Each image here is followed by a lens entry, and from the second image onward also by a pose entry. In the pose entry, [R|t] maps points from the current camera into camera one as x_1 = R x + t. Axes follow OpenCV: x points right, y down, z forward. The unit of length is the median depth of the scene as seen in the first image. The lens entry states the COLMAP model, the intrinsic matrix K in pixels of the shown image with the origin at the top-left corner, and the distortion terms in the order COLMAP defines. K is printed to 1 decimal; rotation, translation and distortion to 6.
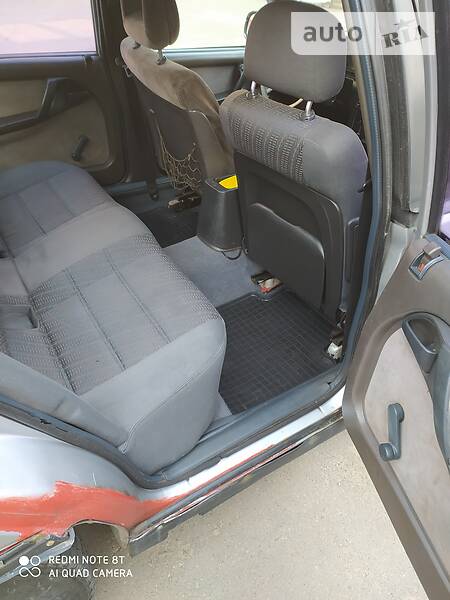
lens RADIAL K [[443.3, 0, 225.5], [0, 443.3, 298.4], [0, 0, 1]] dist [0.053369, -0.066493]
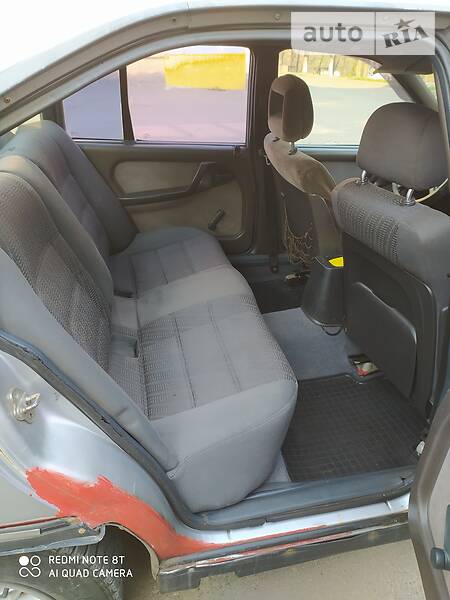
lens RADIAL K [[443.3, 0, 225.5], [0, 443.3, 298.4], [0, 0, 1]] dist [0.053369, -0.066493]
pose [[0.940837, 0.148992, -0.304346, 0.099786], [-0.203268, 0.966761, -0.155095, 0.042878], [0.271122, 0.207783, 0.939850, -0.036910]]
